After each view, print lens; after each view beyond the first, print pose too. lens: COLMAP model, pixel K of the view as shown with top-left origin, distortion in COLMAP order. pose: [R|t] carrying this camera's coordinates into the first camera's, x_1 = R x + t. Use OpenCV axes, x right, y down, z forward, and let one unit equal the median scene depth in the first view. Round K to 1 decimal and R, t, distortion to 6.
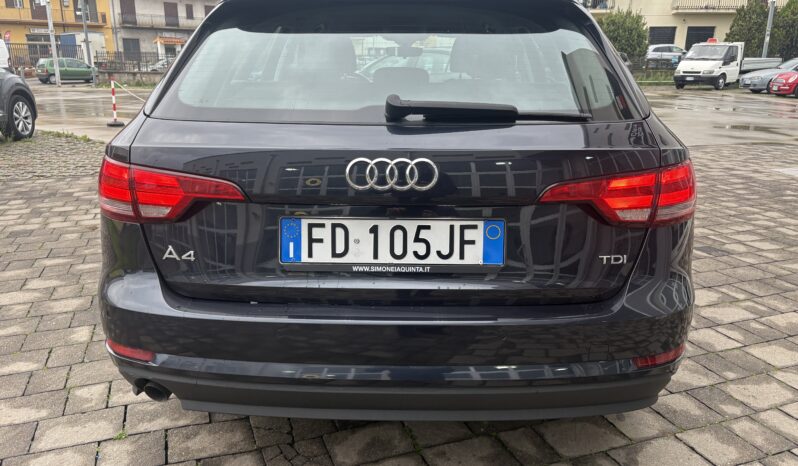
lens RADIAL K [[604.2, 0, 399.0], [0, 604.2, 233.0], [0, 0, 1]] dist [0.044038, -0.003652]
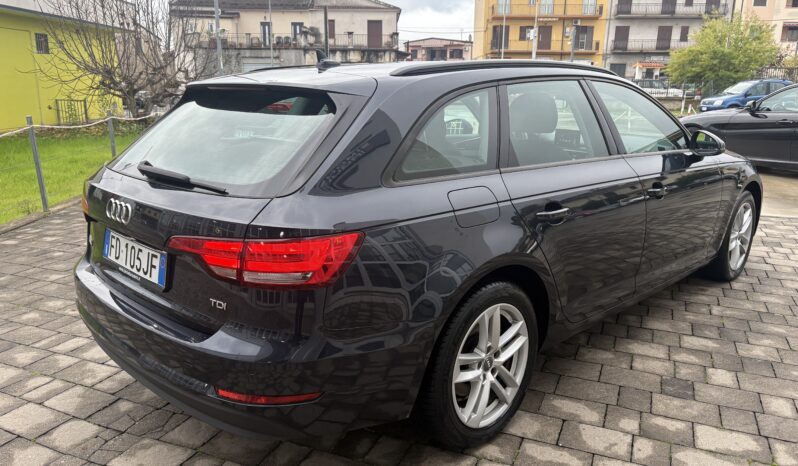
lens RADIAL K [[604.2, 0, 399.0], [0, 604.2, 233.0], [0, 0, 1]] dist [0.044038, -0.003652]
pose [[0.730926, 0.167614, -0.661553, 0.912914], [-0.189996, 0.981024, 0.038637, -0.141009], [0.655476, 0.097451, 0.748903, 0.180597]]
